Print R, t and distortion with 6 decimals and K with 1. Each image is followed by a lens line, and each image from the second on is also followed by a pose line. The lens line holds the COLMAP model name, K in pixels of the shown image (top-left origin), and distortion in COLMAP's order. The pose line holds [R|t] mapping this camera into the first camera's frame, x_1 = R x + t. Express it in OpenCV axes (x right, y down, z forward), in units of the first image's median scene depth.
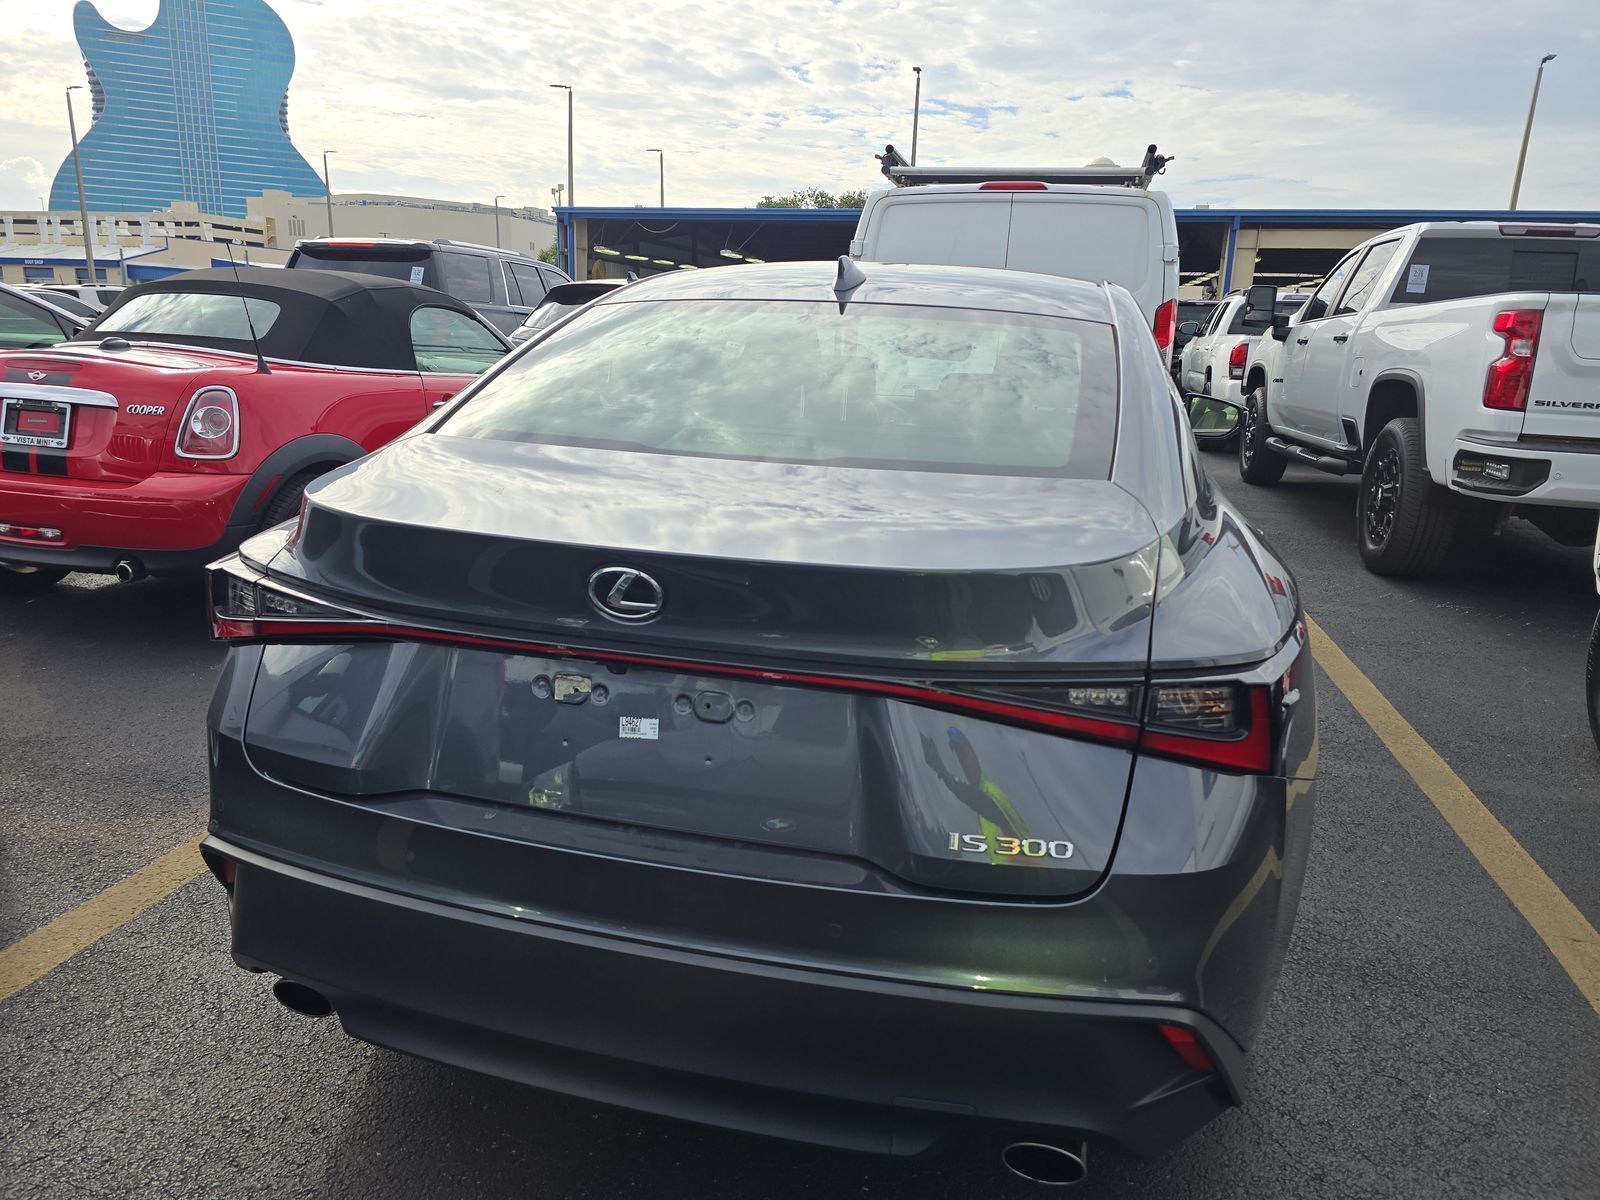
lens RADIAL K [[1074.5, 0, 800.0], [0, 1074.5, 600.0], [0, 0, 1]] dist [0.062726, -0.070961]
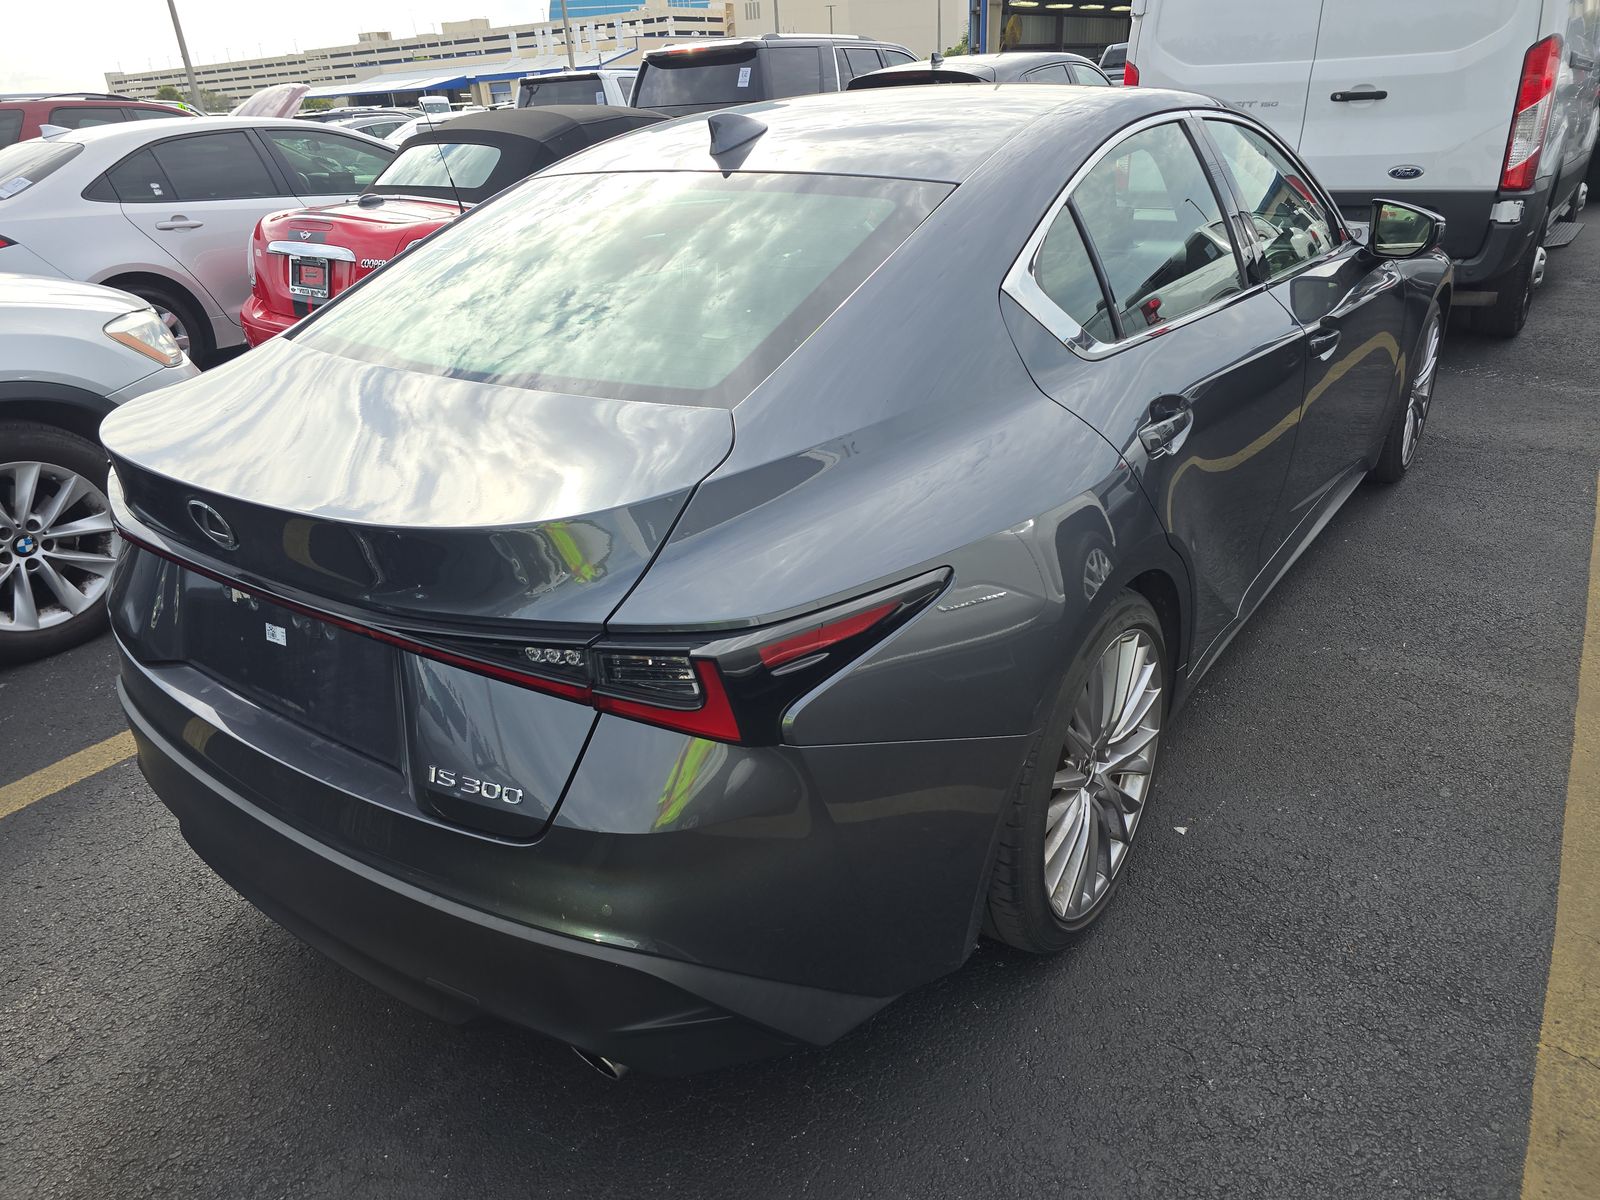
lens RADIAL K [[1074.5, 0, 800.0], [0, 1074.5, 600.0], [0, 0, 1]] dist [0.062726, -0.070961]
pose [[0.921113, 0.084200, -0.380082, 0.261785], [-0.008822, 0.980594, 0.195853, -0.048291], [0.389197, -0.177050, 0.903980, 0.057986]]
